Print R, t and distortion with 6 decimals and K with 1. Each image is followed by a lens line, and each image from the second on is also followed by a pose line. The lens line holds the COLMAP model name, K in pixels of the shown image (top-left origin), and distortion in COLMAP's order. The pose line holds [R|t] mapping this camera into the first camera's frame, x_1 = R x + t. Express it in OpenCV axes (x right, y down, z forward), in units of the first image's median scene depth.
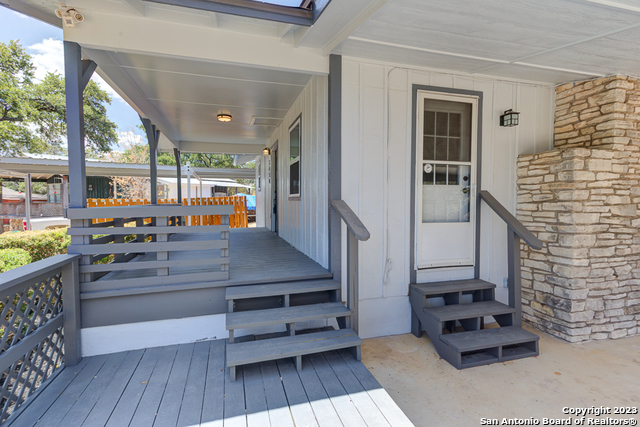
lens RADIAL K [[317.2, 0, 321.4], [0, 317.2, 213.2], [0, 0, 1]] dist [0.016451, 0.004320]
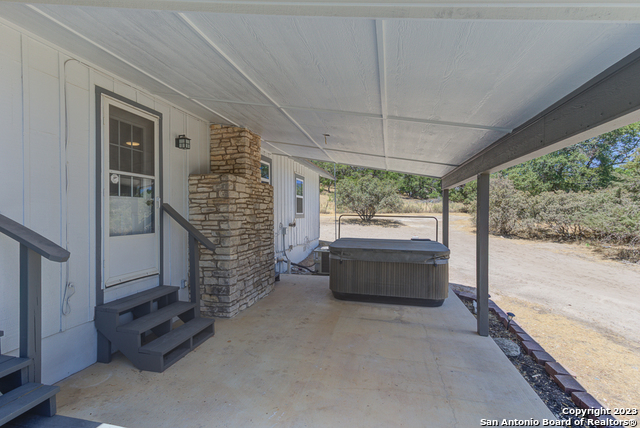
lens RADIAL K [[317.2, 0, 323.8], [0, 317.2, 213.0], [0, 0, 1]] dist [0.016451, 0.004320]
pose [[0.476840, -0.006216, 0.878968, -0.203741], [0.038933, 0.999143, -0.014055, -0.001127], [-0.878128, 0.040923, 0.476673, 0.002491]]
